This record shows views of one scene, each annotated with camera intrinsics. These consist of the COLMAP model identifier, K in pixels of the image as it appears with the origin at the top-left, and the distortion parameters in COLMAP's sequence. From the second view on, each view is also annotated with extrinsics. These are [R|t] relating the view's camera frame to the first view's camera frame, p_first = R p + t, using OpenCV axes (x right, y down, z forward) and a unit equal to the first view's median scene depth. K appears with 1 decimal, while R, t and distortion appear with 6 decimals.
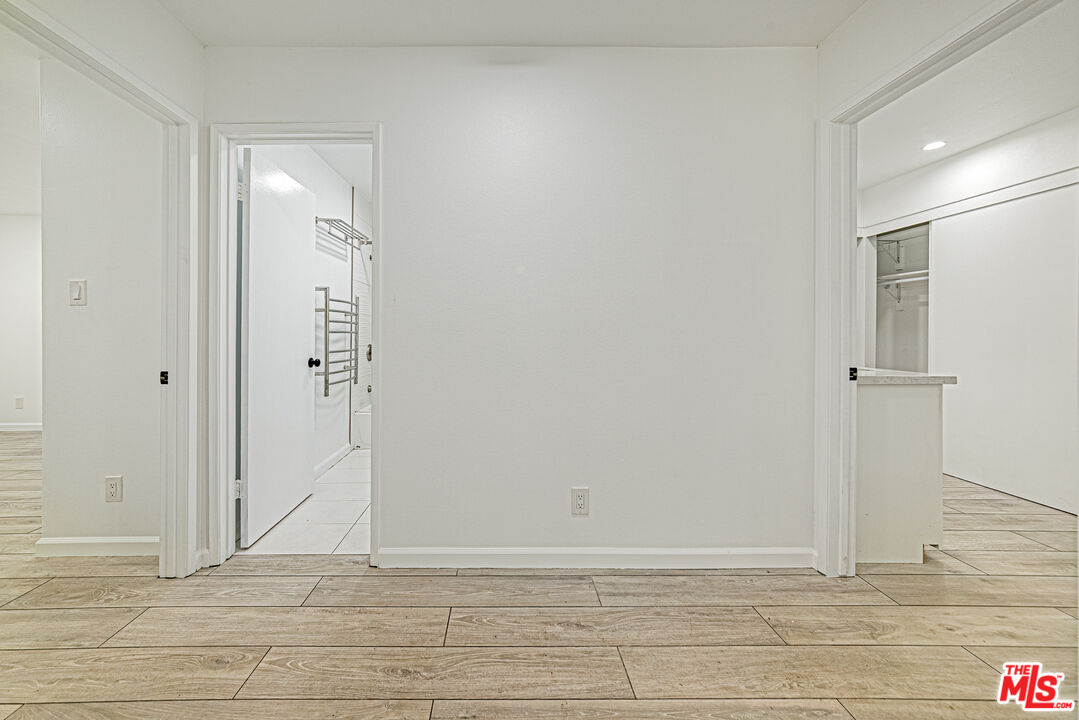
lens RADIAL K [[403.9, 0, 499.4], [0, 403.9, 330.0], [0, 0, 1]] dist [-0.009014, 0.004916]
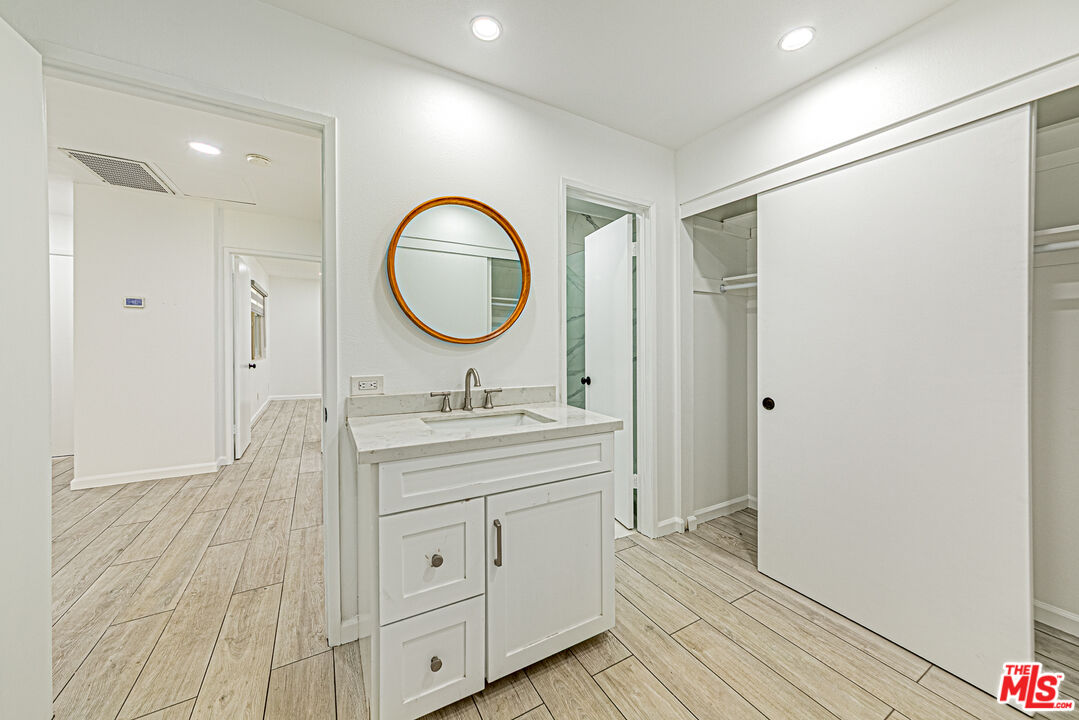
lens RADIAL K [[387.7, 0, 538.7], [0, 387.7, 343.3], [0, 0, 1]] dist [0.001088, 0.000519]
pose [[0.487611, -0.001824, -0.873059, 2.269155], [0.000267, 0.999998, -0.001941, -0.050232], [0.873061, 0.000713, 0.487611, 1.218423]]
